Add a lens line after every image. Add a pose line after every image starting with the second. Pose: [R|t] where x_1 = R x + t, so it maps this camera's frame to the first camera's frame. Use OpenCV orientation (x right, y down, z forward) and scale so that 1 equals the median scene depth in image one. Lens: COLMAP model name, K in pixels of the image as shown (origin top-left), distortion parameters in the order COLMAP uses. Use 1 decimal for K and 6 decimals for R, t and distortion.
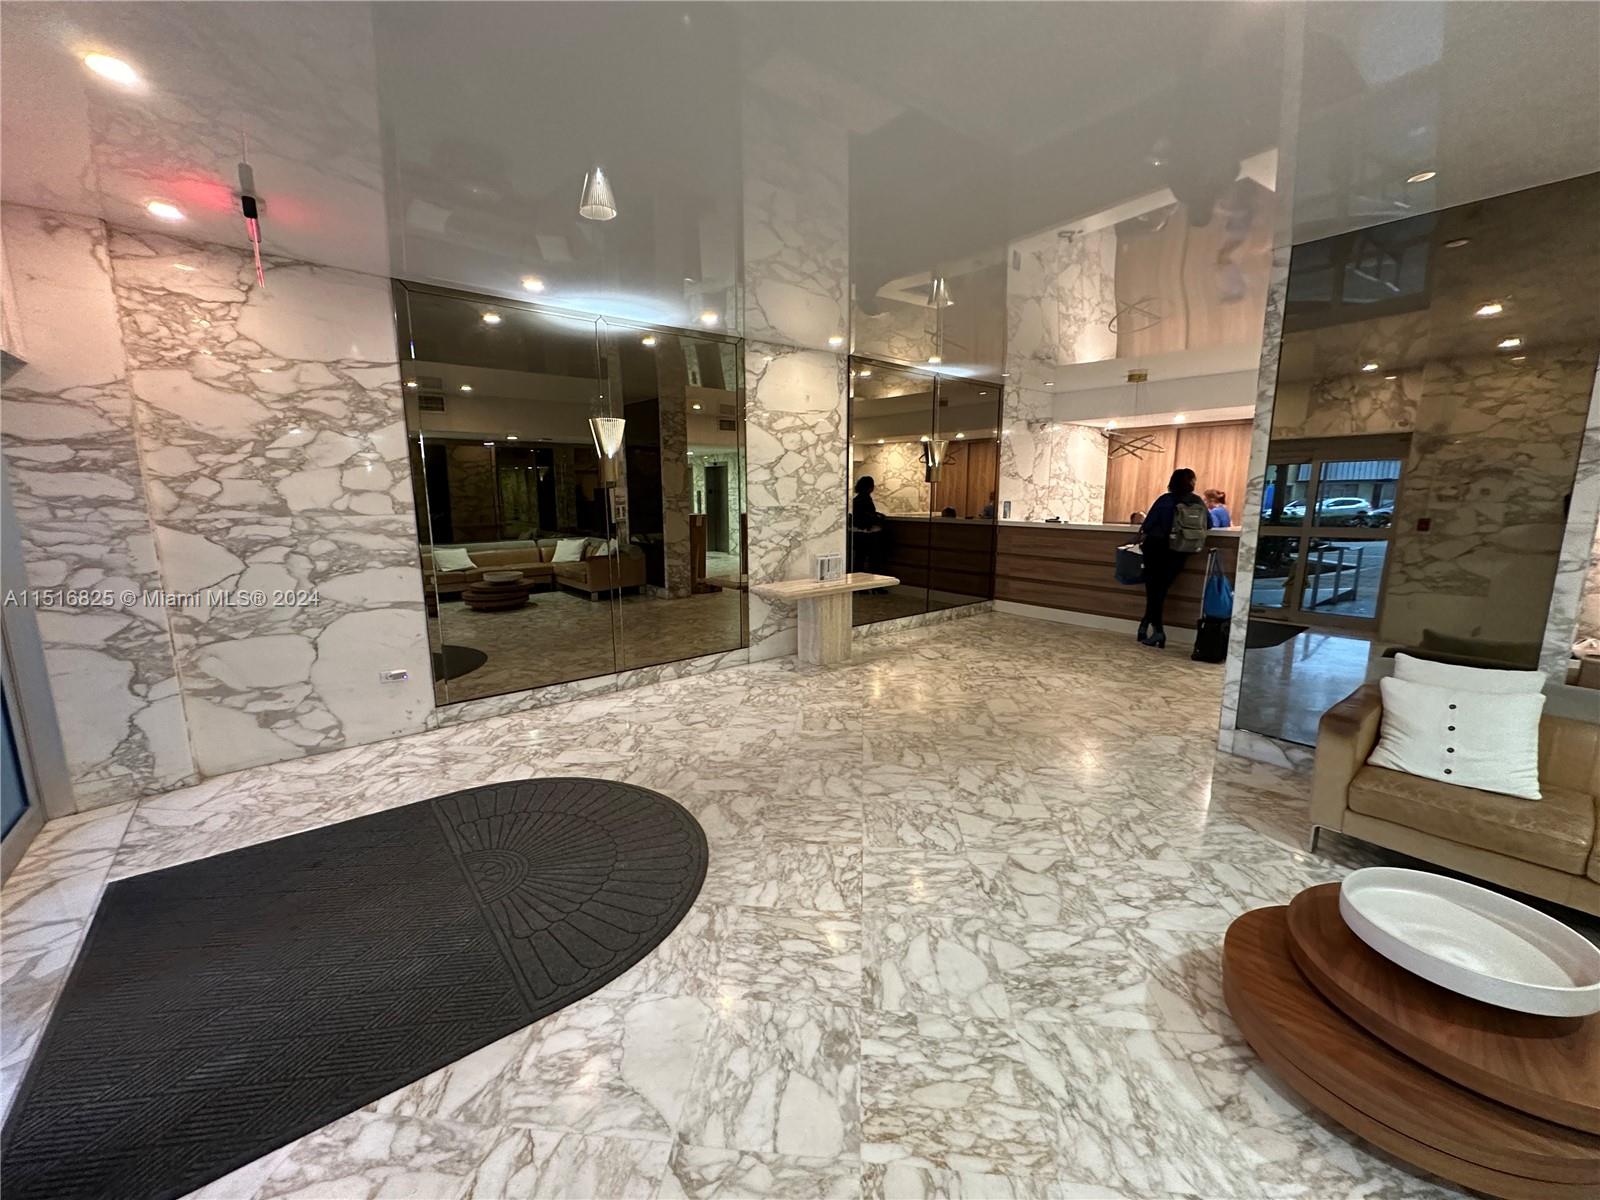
lens RADIAL K [[637.0, 0, 801.7], [0, 637.0, 600.3], [0, 0, 1]] dist [-0.003268, 0.000756]
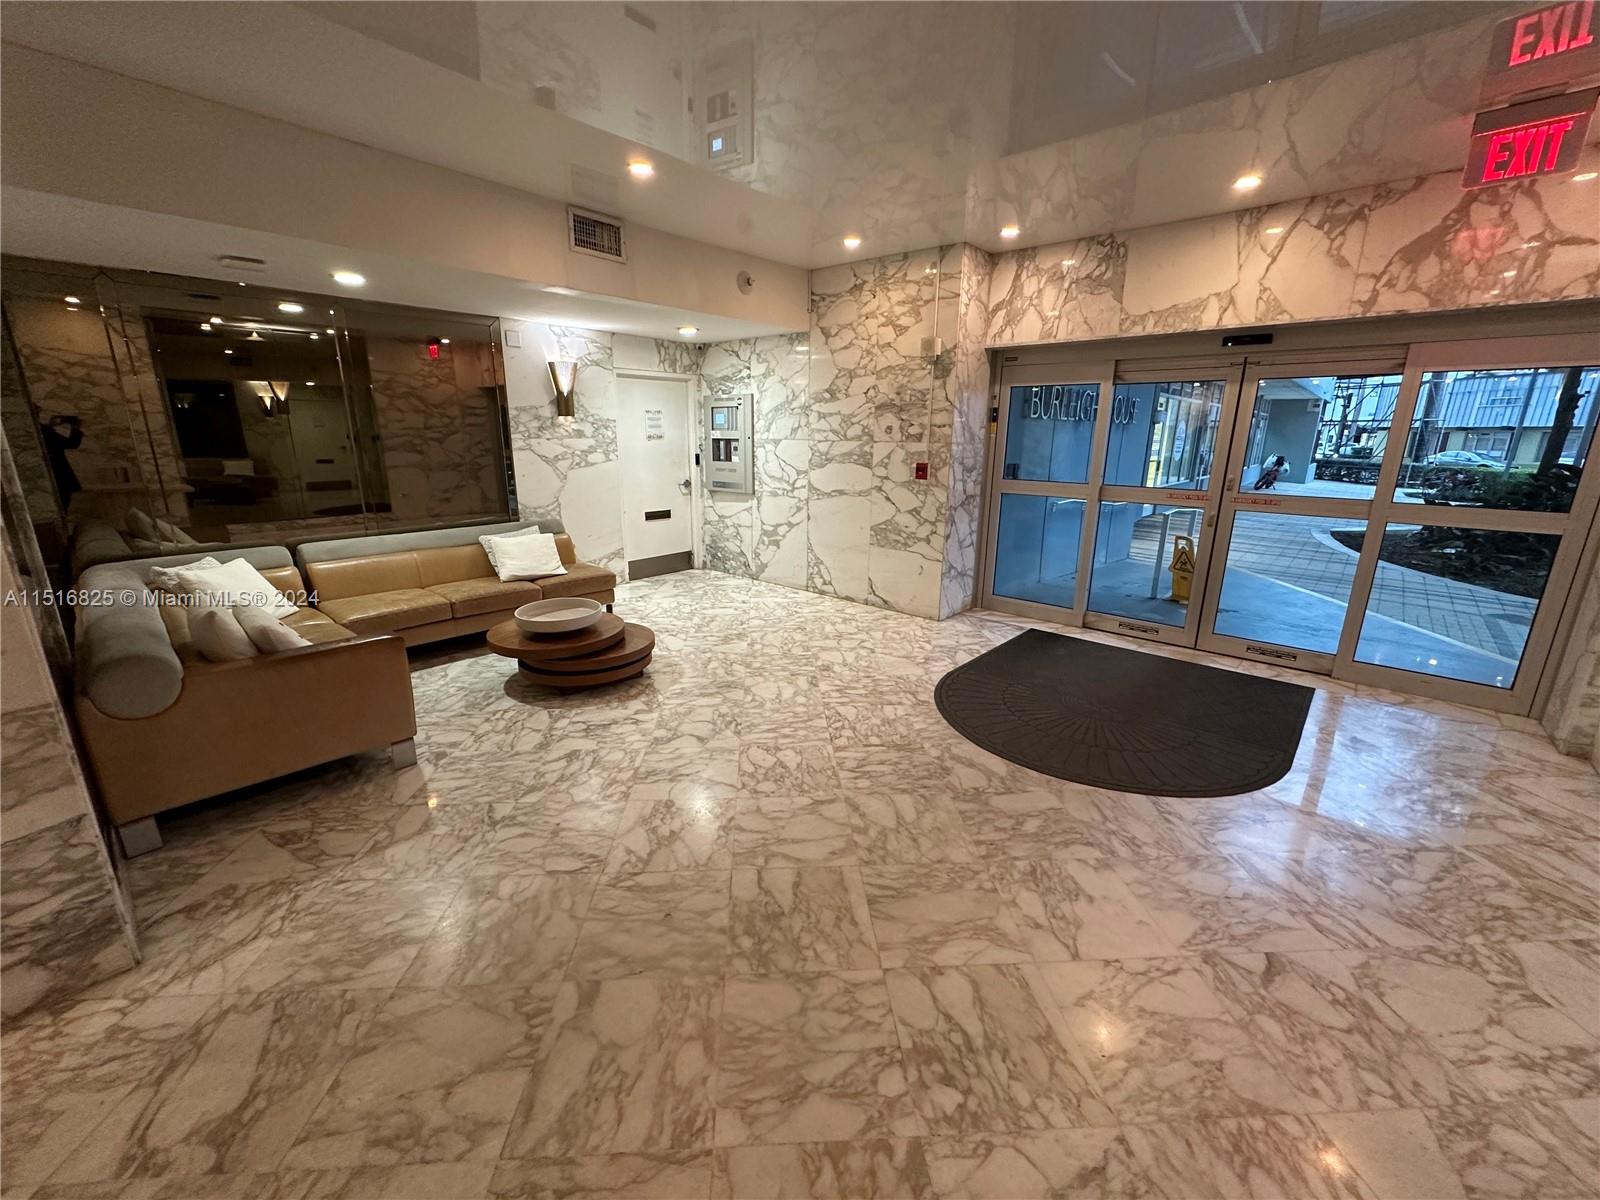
lens RADIAL K [[637.0, 0, 791.0], [0, 637.0, 594.6], [0, 0, 1]] dist [-0.003268, 0.000756]
pose [[-0.990130, 0.029506, -0.137010, 0.290509], [-0.029882, 0.910666, 0.412061, -0.288381], [0.136929, 0.412088, -0.900796, 1.759383]]
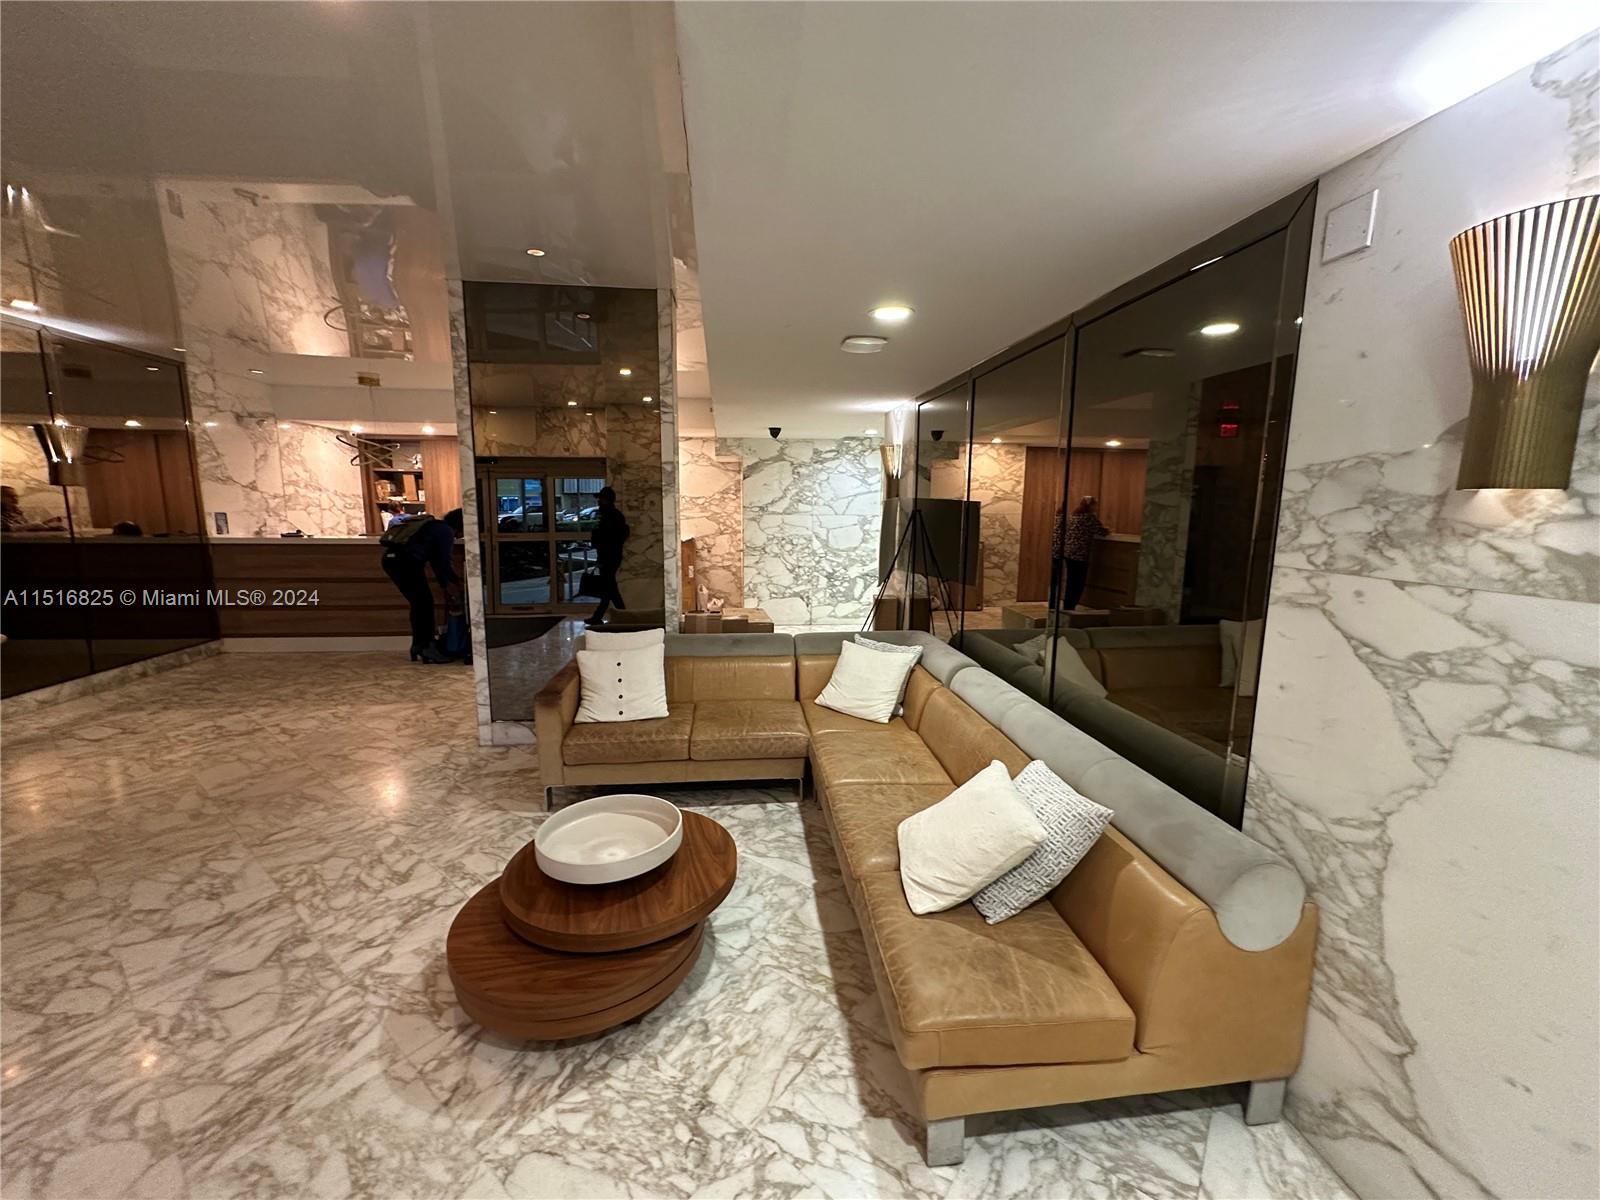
lens RADIAL K [[637.0, 0, 799.8], [0, 637.0, 600.1], [0, 0, 1]] dist [-0.003268, 0.000756]
pose [[0.540151, -0.120858, 0.832844, 0.113145], [0.133825, 0.989377, 0.056780, 0.007867], [-0.830859, 0.080786, 0.550587, -0.056252]]
